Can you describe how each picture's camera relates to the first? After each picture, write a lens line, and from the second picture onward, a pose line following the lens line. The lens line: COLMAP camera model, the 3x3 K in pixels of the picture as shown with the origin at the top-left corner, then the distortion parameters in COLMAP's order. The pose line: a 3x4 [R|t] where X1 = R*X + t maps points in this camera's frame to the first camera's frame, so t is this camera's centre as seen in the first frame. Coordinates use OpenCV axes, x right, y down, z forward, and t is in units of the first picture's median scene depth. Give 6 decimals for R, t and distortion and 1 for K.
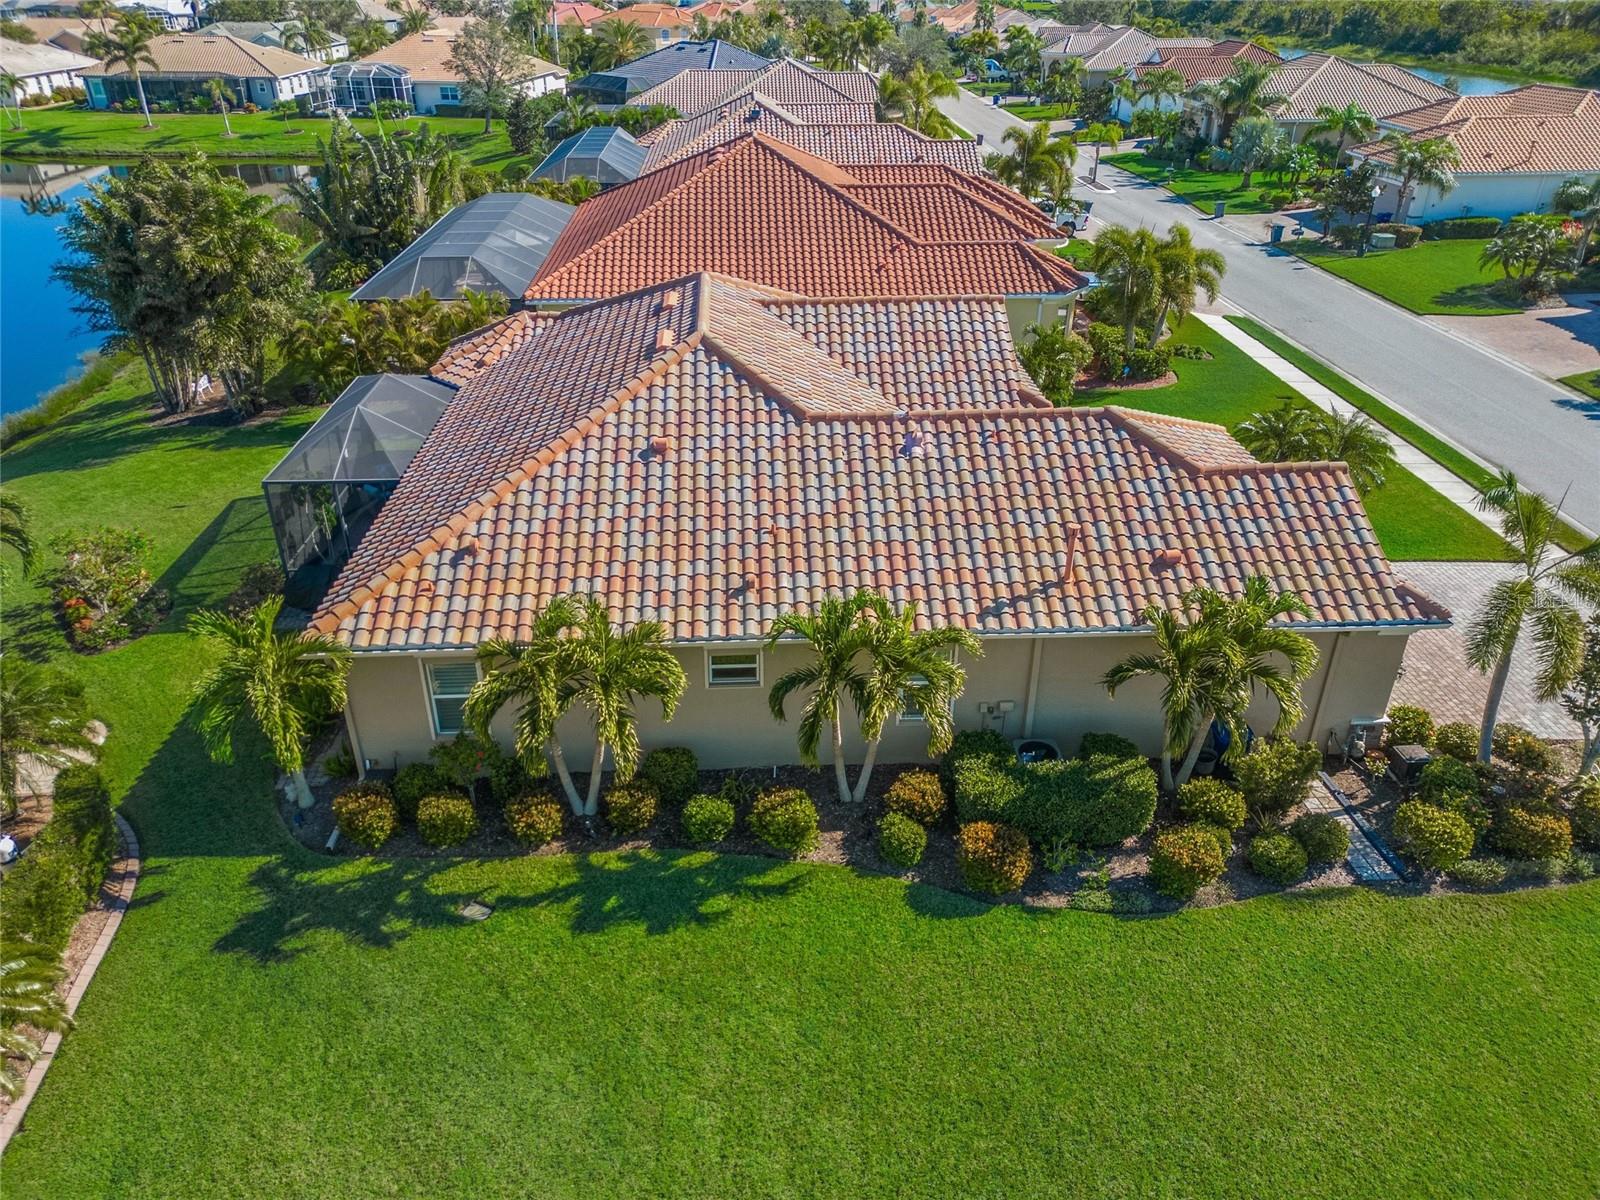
lens RADIAL K [[1129.1, 0, 795.5], [0, 1129.1, 595.8], [0, 0, 1]] dist [0.030240, -0.002489]
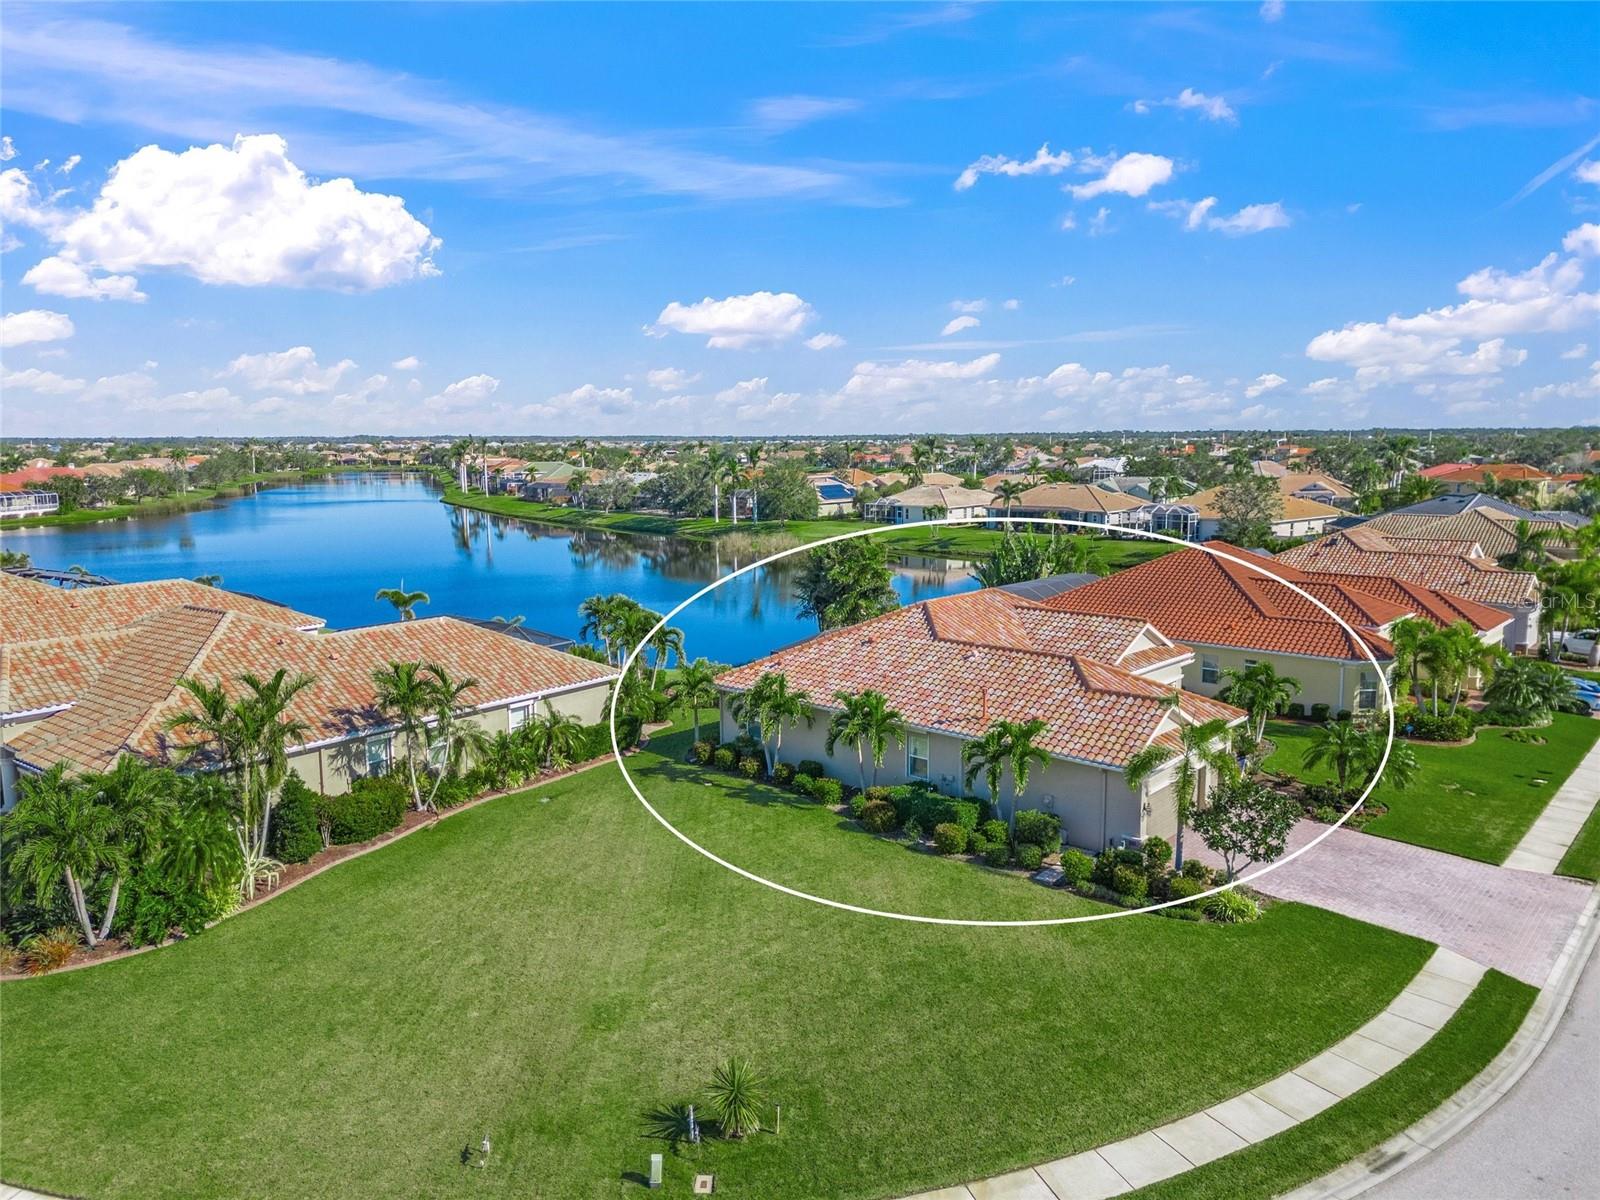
lens RADIAL K [[1127.6, 0, 795.9], [0, 1127.6, 616.7], [0, 0, 1]] dist [0.071973, -0.065076]
pose [[0.711705, 0.103979, -0.694740, 1.326841], [-0.333528, 0.920422, -0.203918, 0.328984], [0.618251, 0.376845, 0.689749, -0.628931]]
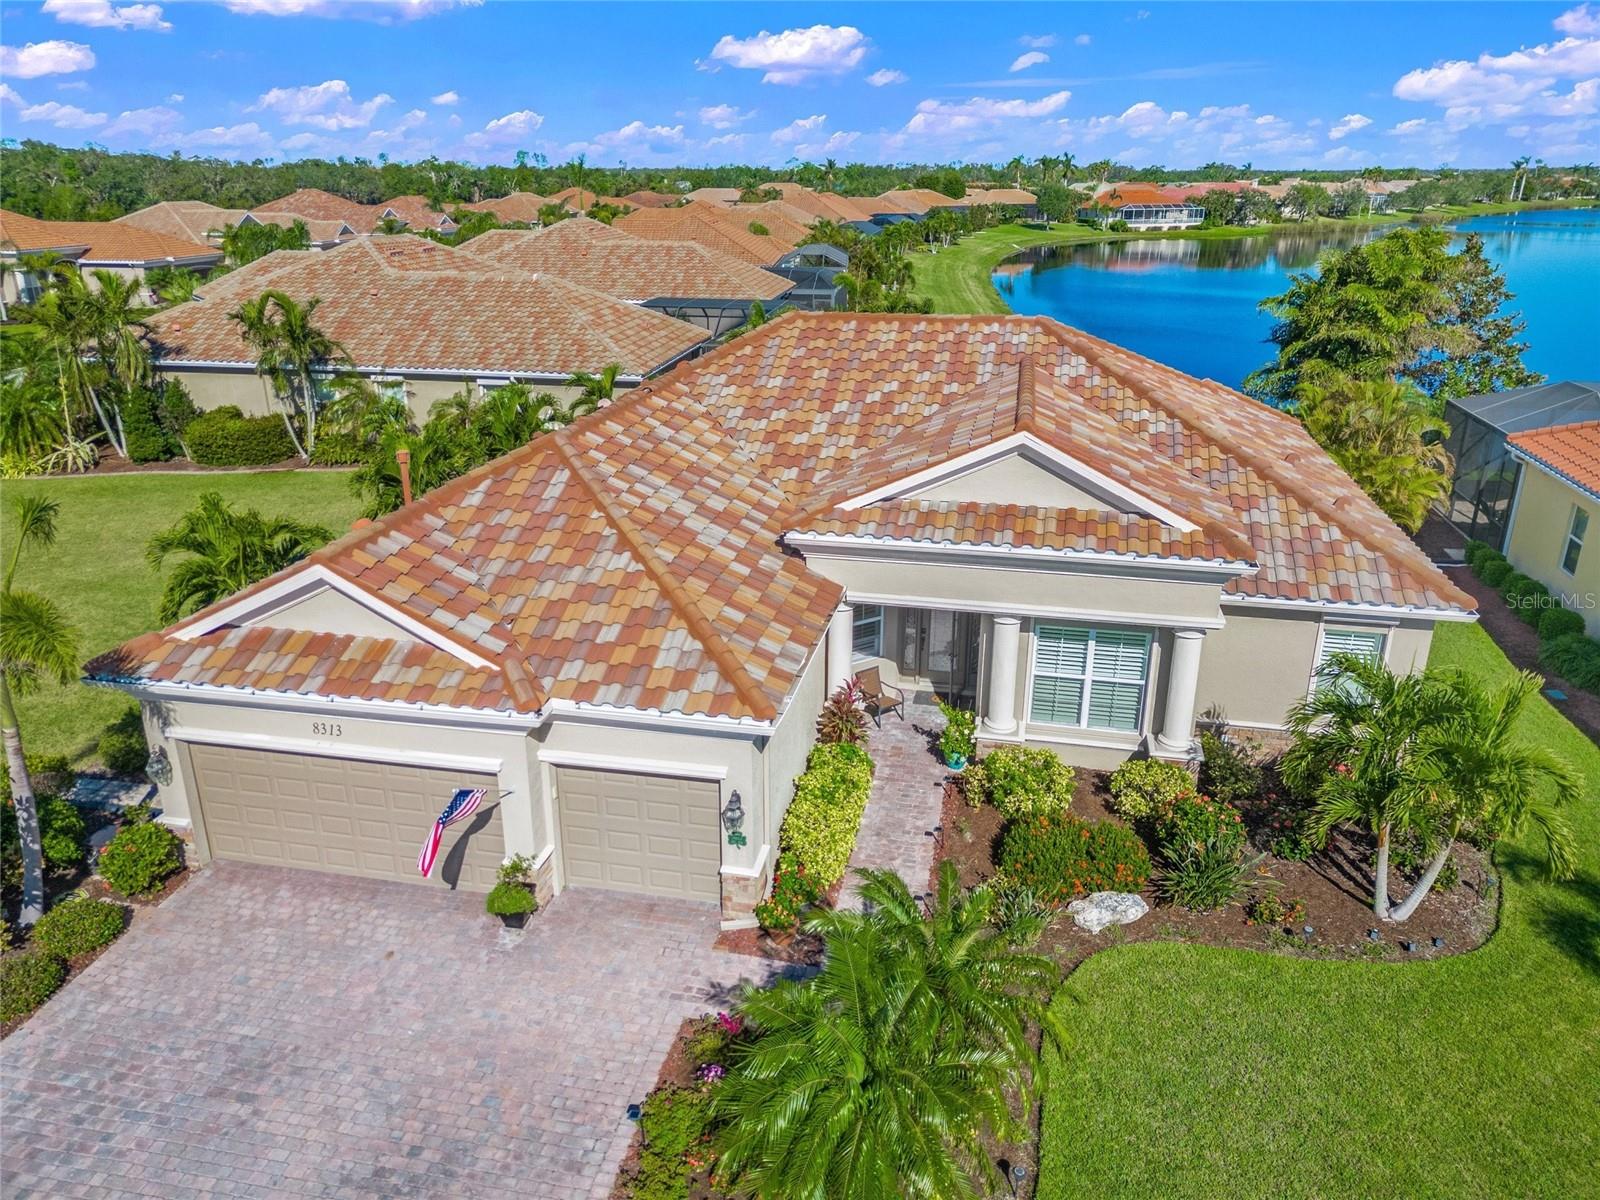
lens RADIAL K [[1117.6, 0, 796.7], [0, 1117.6, 601.2], [0, 0, 1]] dist [0.073919, -0.063941]
pose [[-0.262447, 0.338537, -0.903612, 1.061443], [-0.467450, 0.774619, 0.425977, -0.531151], [0.844163, 0.534190, -0.045047, 1.346447]]
